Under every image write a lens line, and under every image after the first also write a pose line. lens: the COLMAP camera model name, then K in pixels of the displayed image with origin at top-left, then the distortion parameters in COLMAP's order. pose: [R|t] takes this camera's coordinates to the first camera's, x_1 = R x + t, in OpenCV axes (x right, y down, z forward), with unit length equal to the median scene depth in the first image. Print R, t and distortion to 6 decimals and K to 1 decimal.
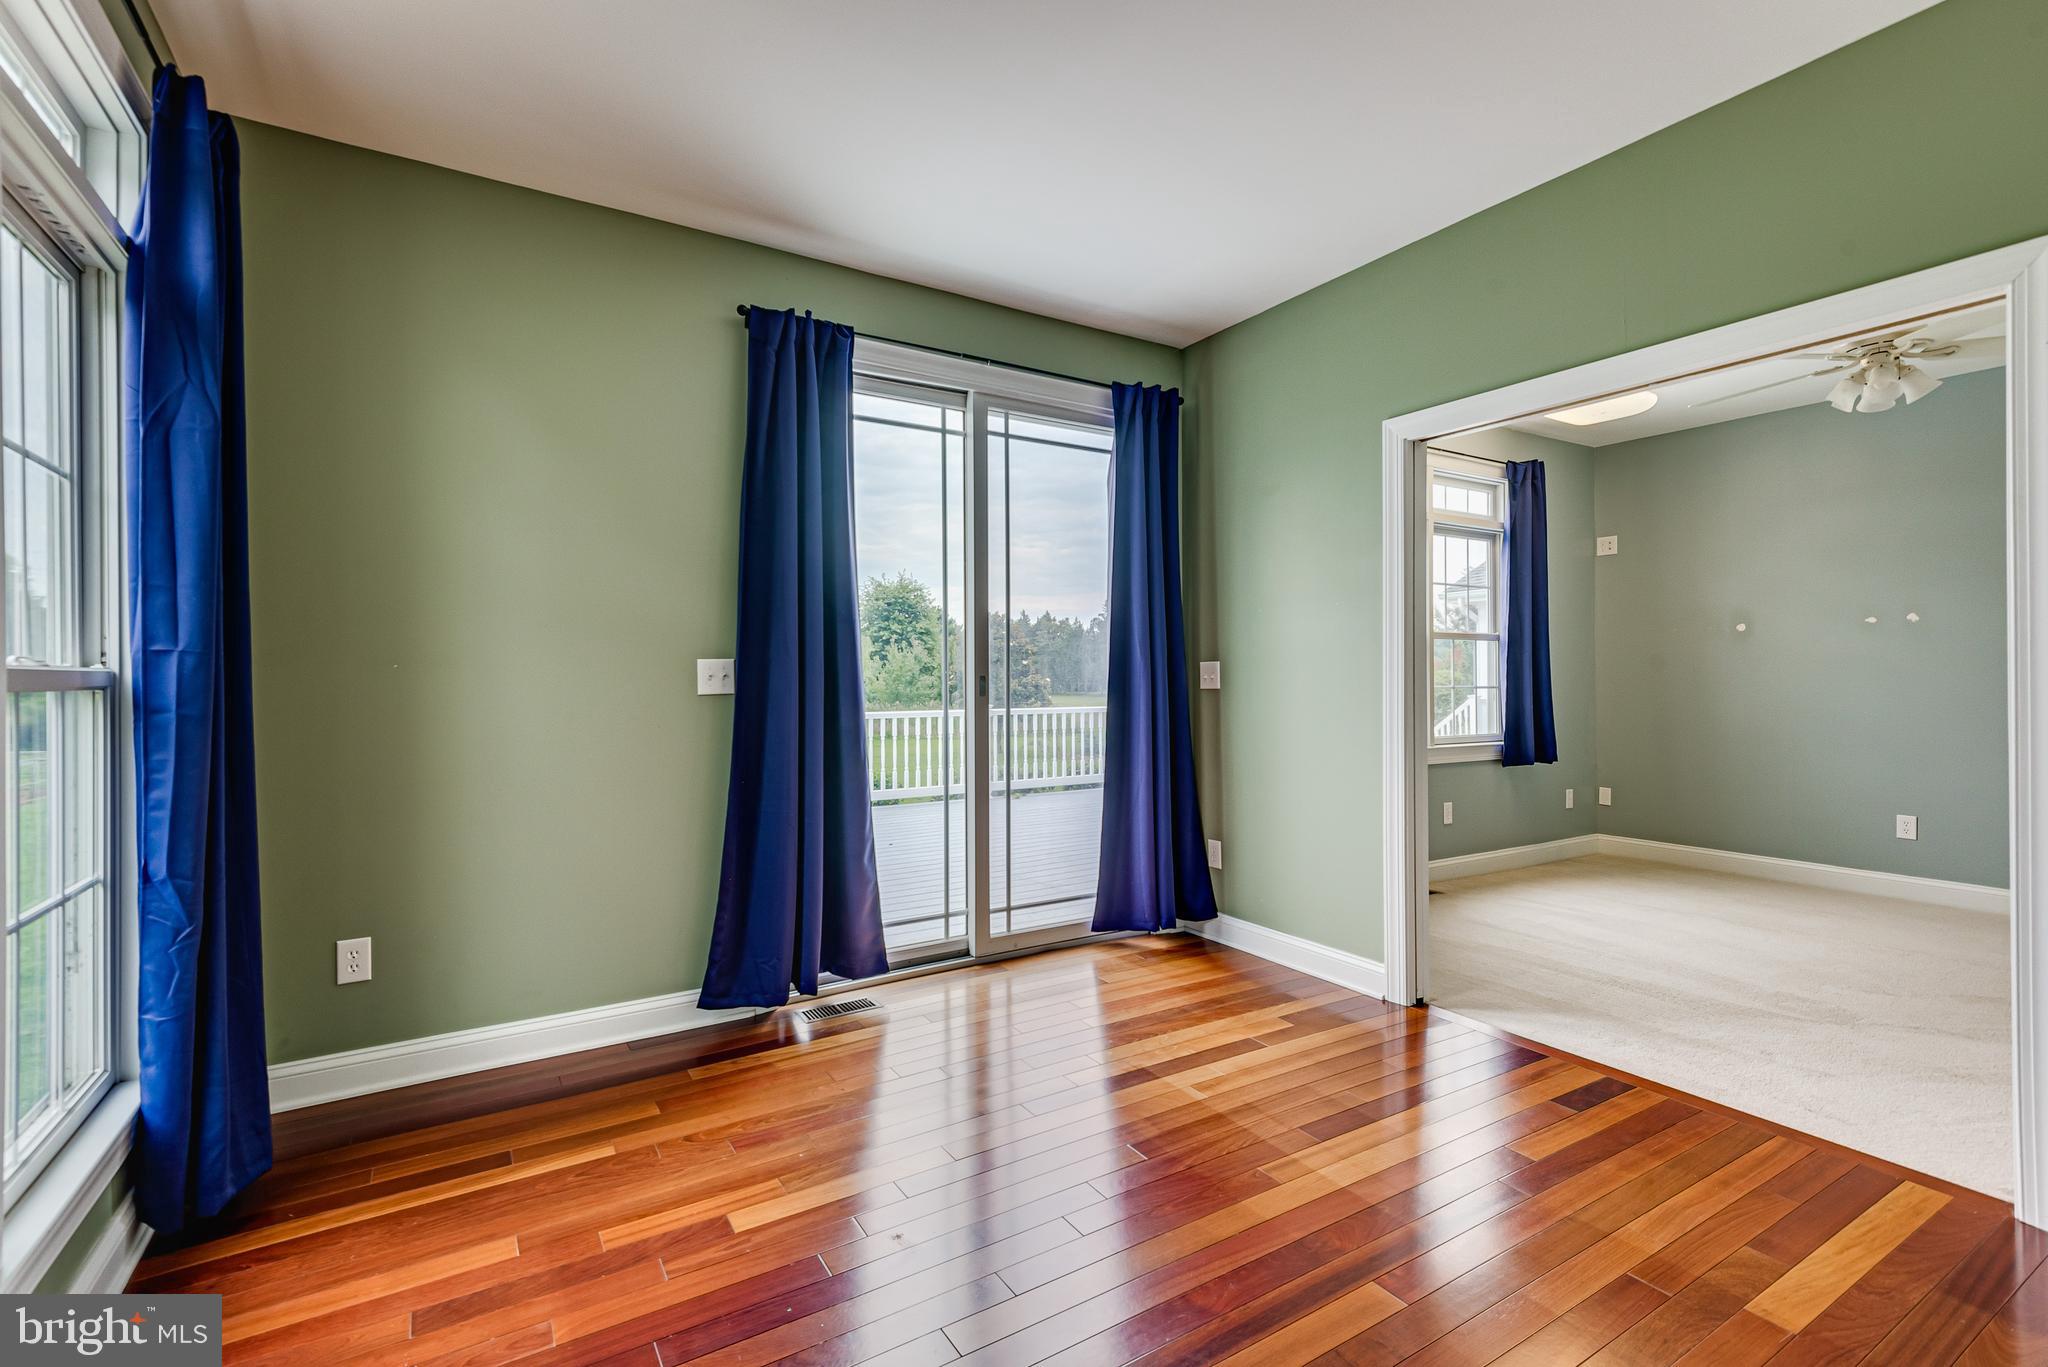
lens RADIAL K [[925.8, 0, 1027.0], [0, 925.8, 679.1], [0, 0, 1]] dist [0.032142, -0.014971]
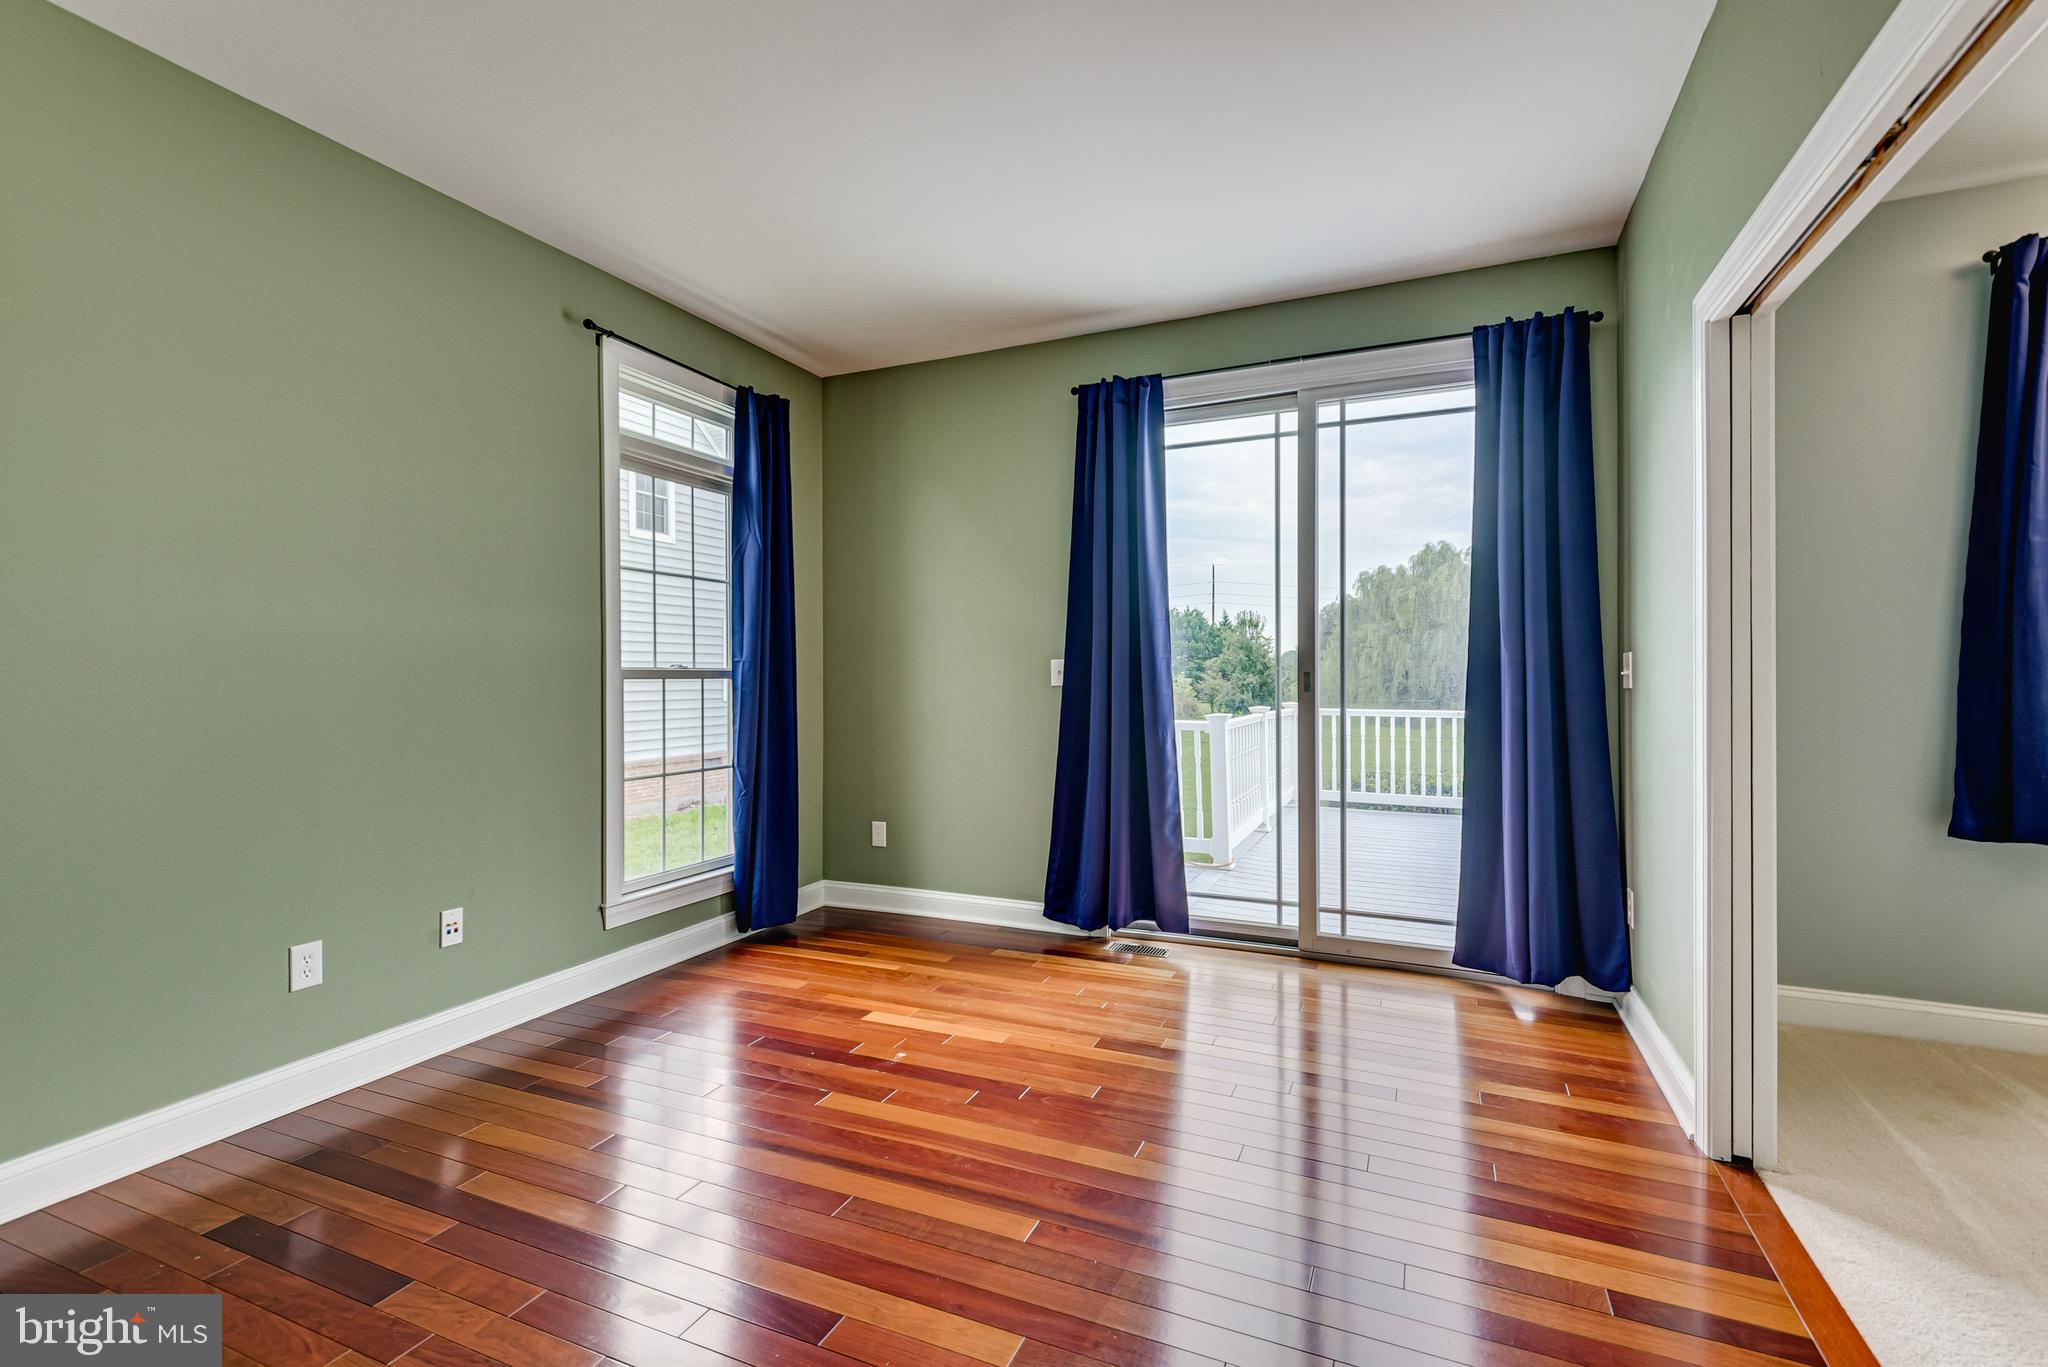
lens RADIAL K [[925.8, 0, 1023.5], [0, 925.8, 688.3], [0, 0, 1]] dist [0.032142, -0.014971]
pose [[0.552531, 0.014637, -0.833364, 0.653860], [-0.002714, 0.999872, 0.015762, -0.000993], [0.833488, -0.006447, 0.552500, 0.199106]]
